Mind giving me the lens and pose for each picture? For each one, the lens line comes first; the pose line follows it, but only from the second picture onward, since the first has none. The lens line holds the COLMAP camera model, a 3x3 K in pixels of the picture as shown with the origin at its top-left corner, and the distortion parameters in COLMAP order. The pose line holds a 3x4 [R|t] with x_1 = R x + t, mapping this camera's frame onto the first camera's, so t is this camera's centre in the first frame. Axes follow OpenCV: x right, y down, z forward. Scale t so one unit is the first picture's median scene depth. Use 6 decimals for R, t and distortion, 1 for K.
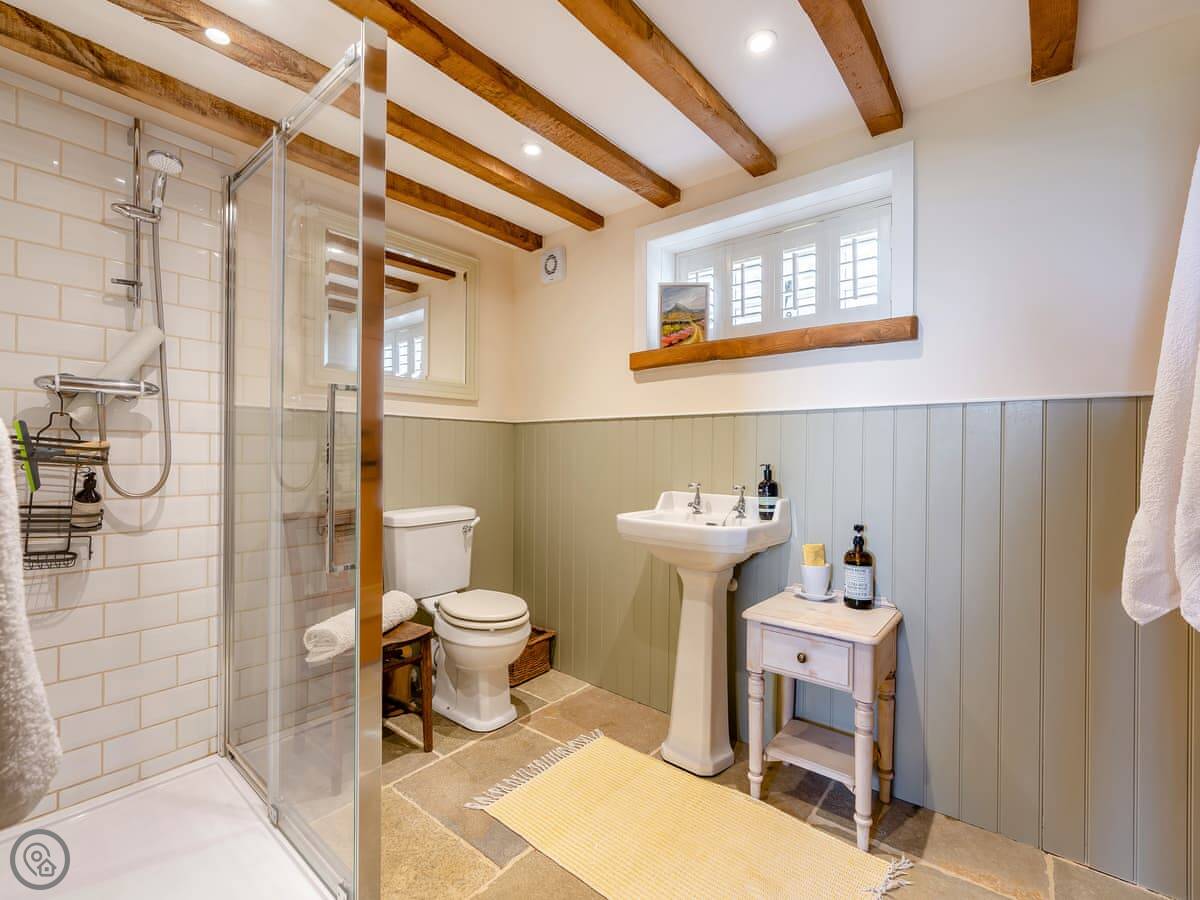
lens RADIAL K [[552.4, 0, 595.6], [0, 552.4, 456.6], [0, 0, 1]] dist [-0.003434, 0.000443]
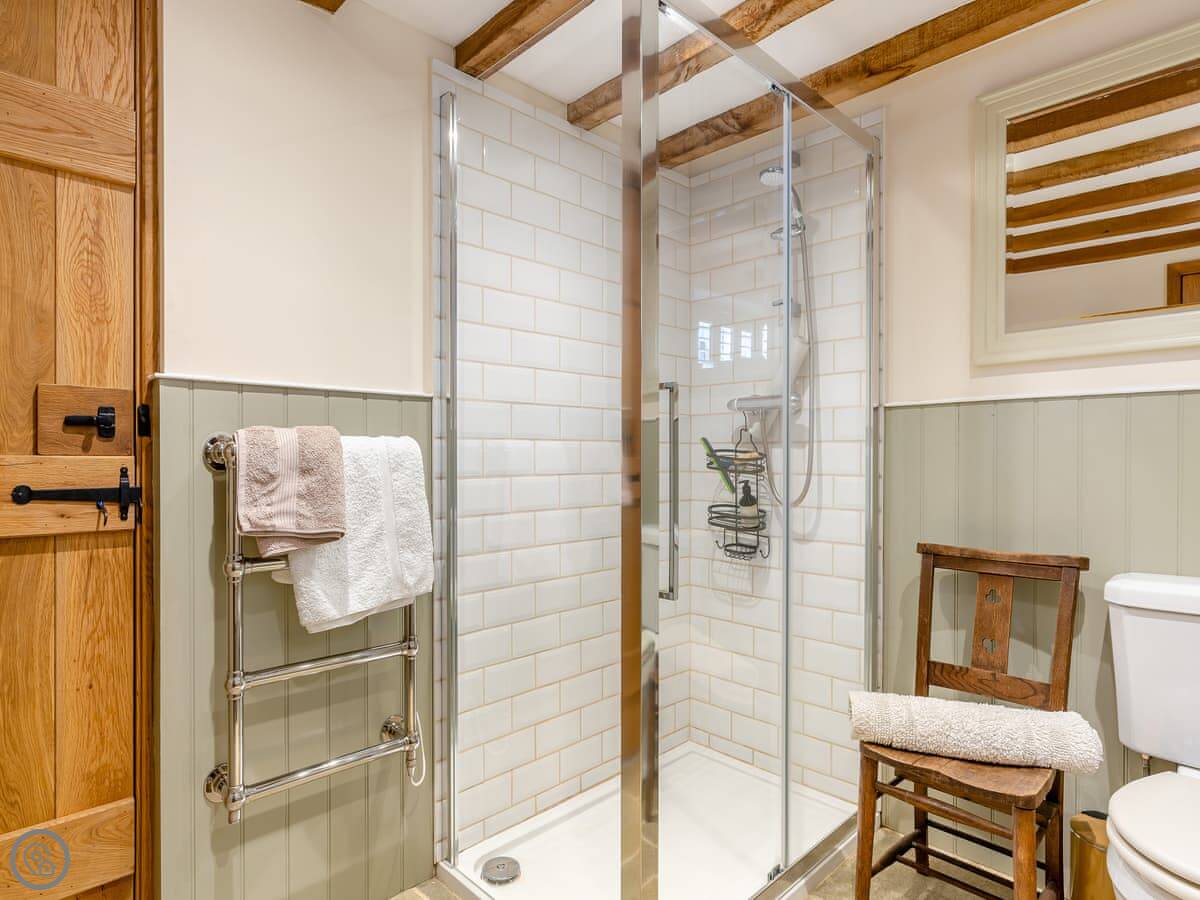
lens RADIAL K [[552.4, 0, 595.6], [0, 552.4, 456.6], [0, 0, 1]] dist [-0.003434, 0.000443]
pose [[0.010662, -0.010736, -0.999886, 0.211125], [-0.007667, 0.999912, -0.010818, -0.004308], [0.999914, 0.007782, 0.010579, 0.621806]]
